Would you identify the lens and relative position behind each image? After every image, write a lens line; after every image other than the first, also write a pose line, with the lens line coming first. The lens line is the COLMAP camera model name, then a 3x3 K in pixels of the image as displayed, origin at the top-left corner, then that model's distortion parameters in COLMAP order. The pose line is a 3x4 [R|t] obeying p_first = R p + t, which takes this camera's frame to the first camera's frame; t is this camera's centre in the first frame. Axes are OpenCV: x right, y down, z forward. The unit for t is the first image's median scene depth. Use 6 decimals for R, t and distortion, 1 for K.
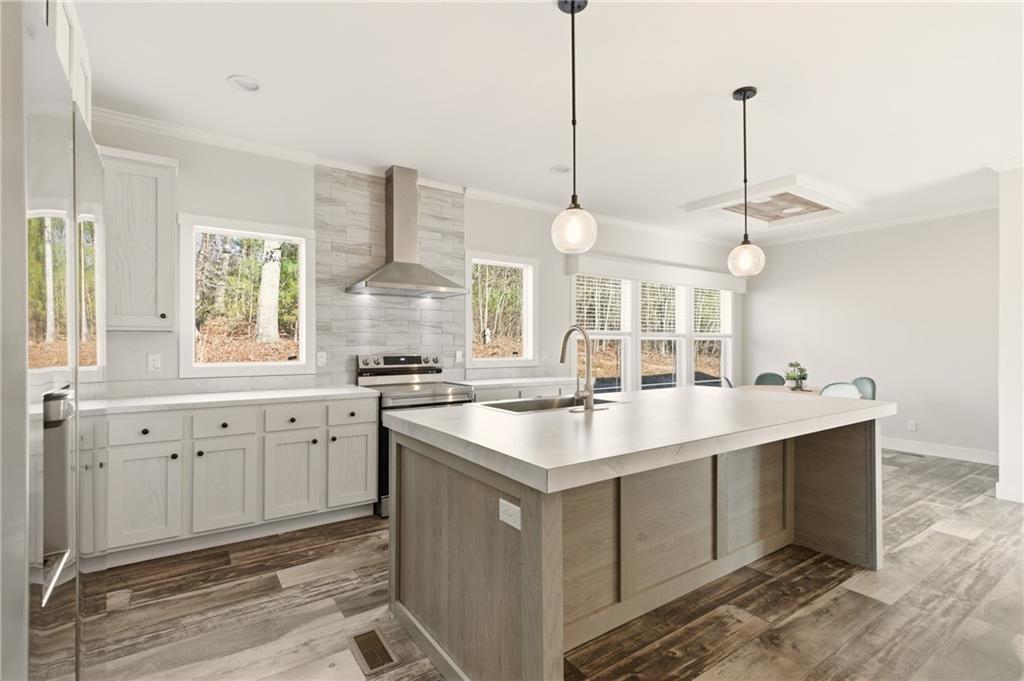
lens RADIAL K [[468.7, 0, 507.6], [0, 468.7, 339.5], [0, 0, 1]] dist [0.000670, 0.000048]
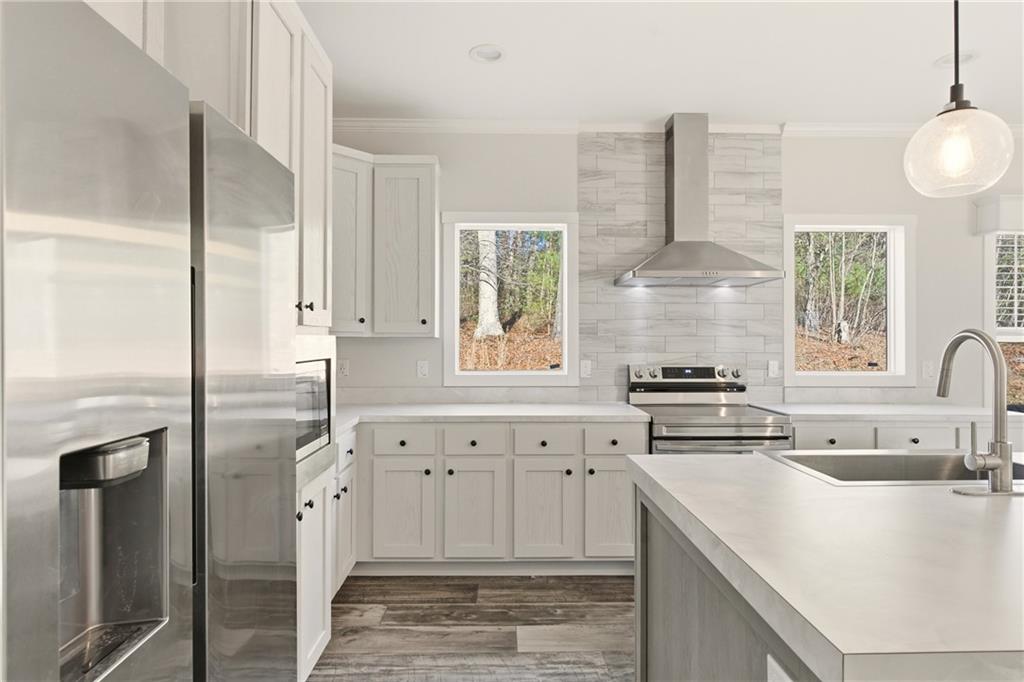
lens RADIAL K [[567.1, 0, 512.9], [0, 567.1, 336.6], [0, 0, 1]] dist [0.001507, 0.000058]
pose [[0.838380, -0.003672, -0.545074, 0.037371], [0.003717, 0.999993, -0.001020, -0.014500], [0.545074, -0.001171, 0.838387, 0.102835]]
